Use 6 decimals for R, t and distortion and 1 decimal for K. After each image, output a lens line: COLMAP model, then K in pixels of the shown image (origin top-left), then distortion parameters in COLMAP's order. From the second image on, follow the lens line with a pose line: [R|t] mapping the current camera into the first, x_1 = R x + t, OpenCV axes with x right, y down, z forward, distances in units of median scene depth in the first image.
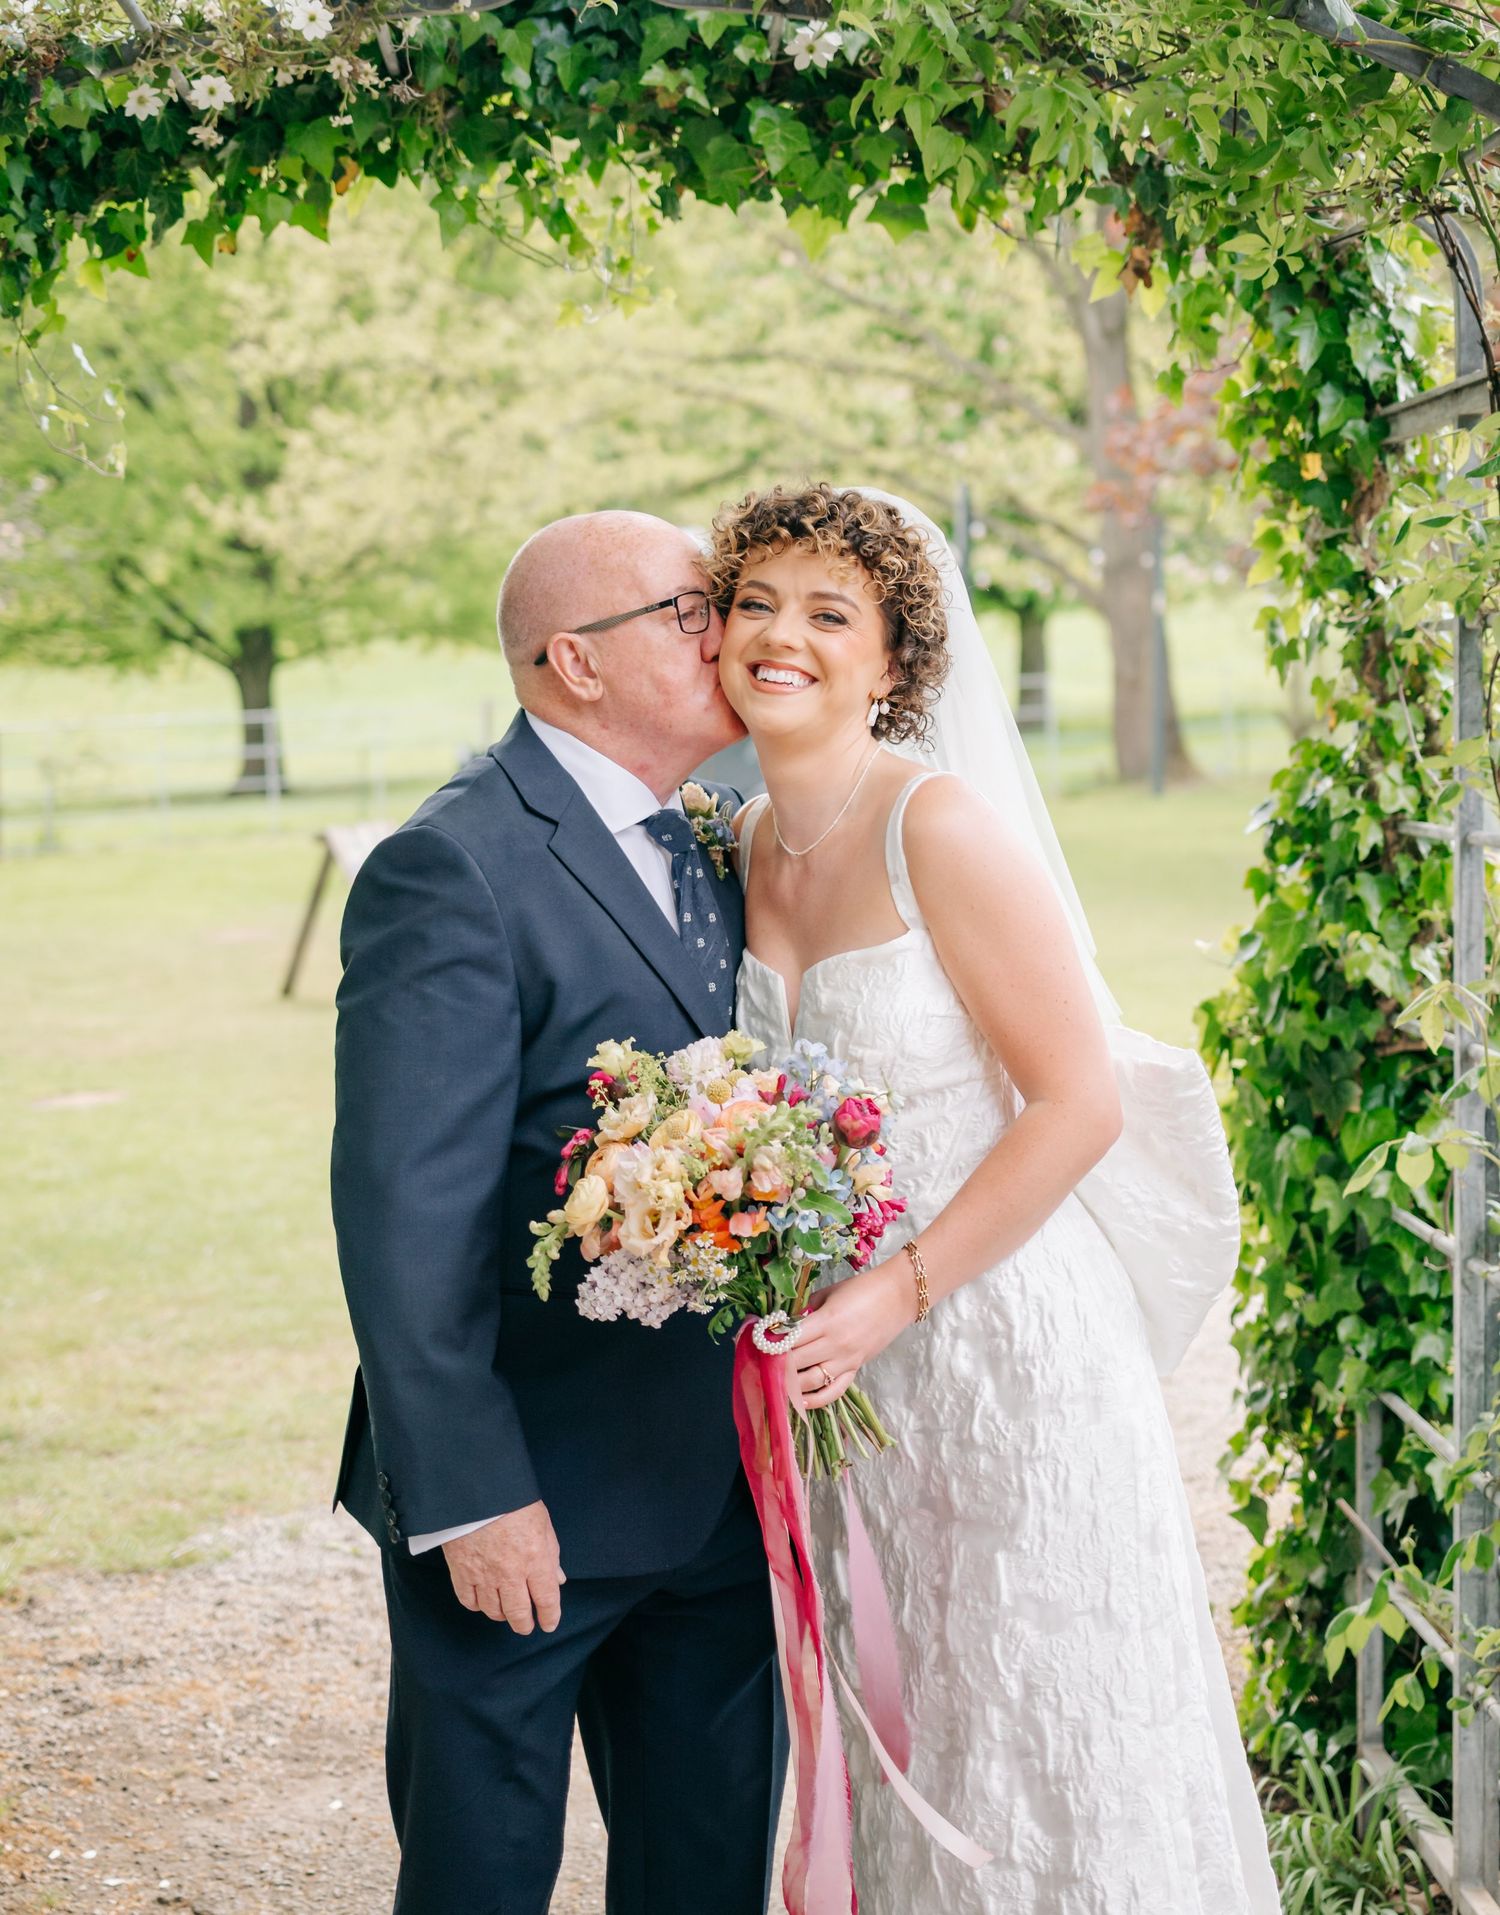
lens RADIAL K [[3135.5, 0, 749.5], [0, 3135.5, 830.4], [0, 0, 1]] dist [-0.009746, 0.016714]
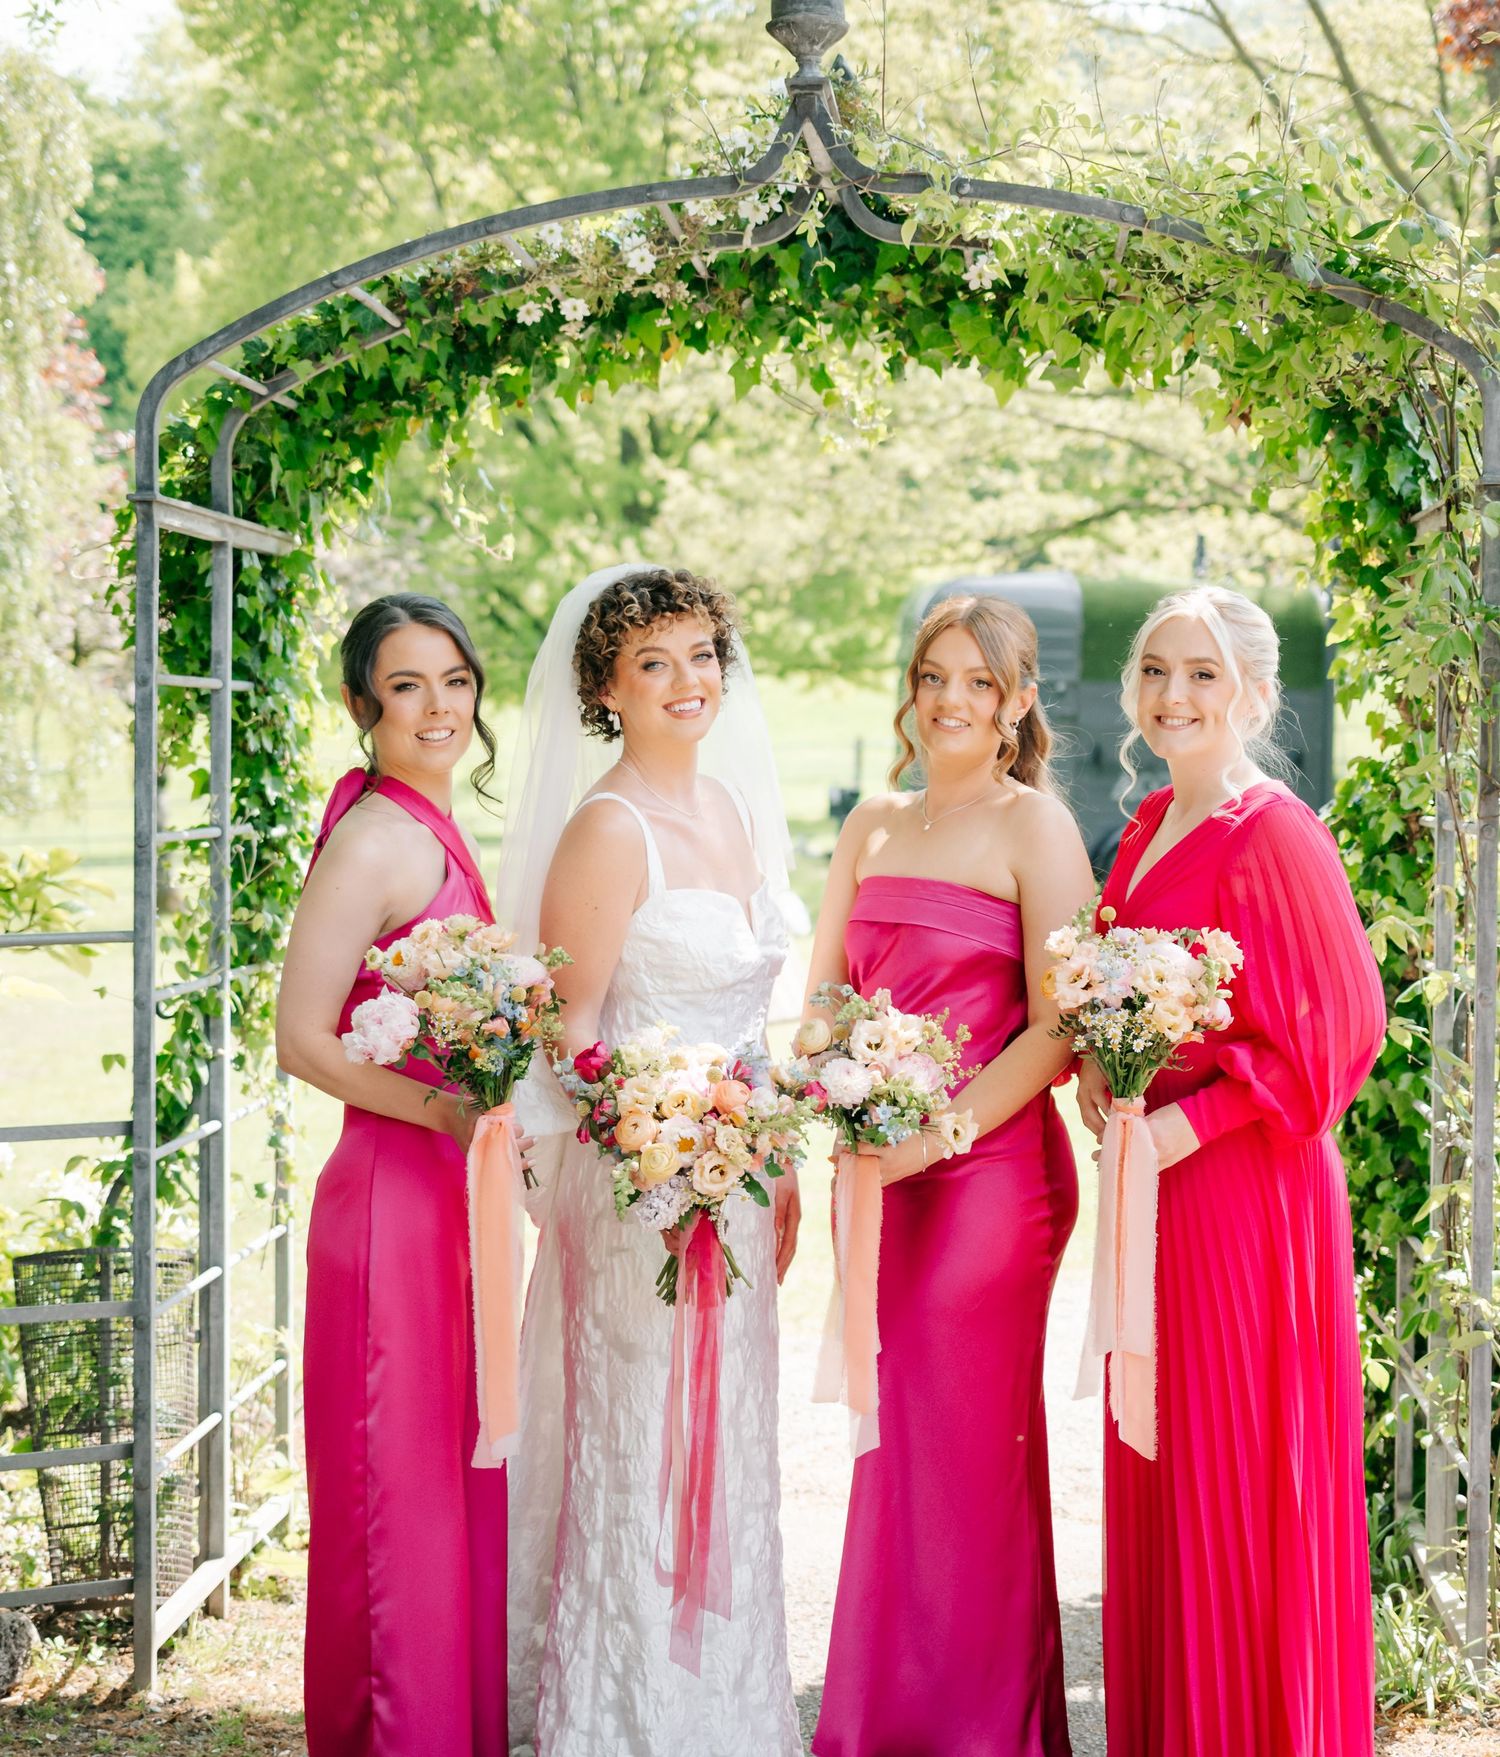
lens RADIAL K [[3255.2, 0, 750.0], [0, 3255.2, 878.5], [0, 0, 1]] dist [-0.013429, 0.080258]
pose [[0.992639, 0.017687, -0.119812, 0.087394], [-0.017609, 0.999843, 0.001704, 0.027055], [0.119824, 0.000419, 0.992795, -0.454926]]
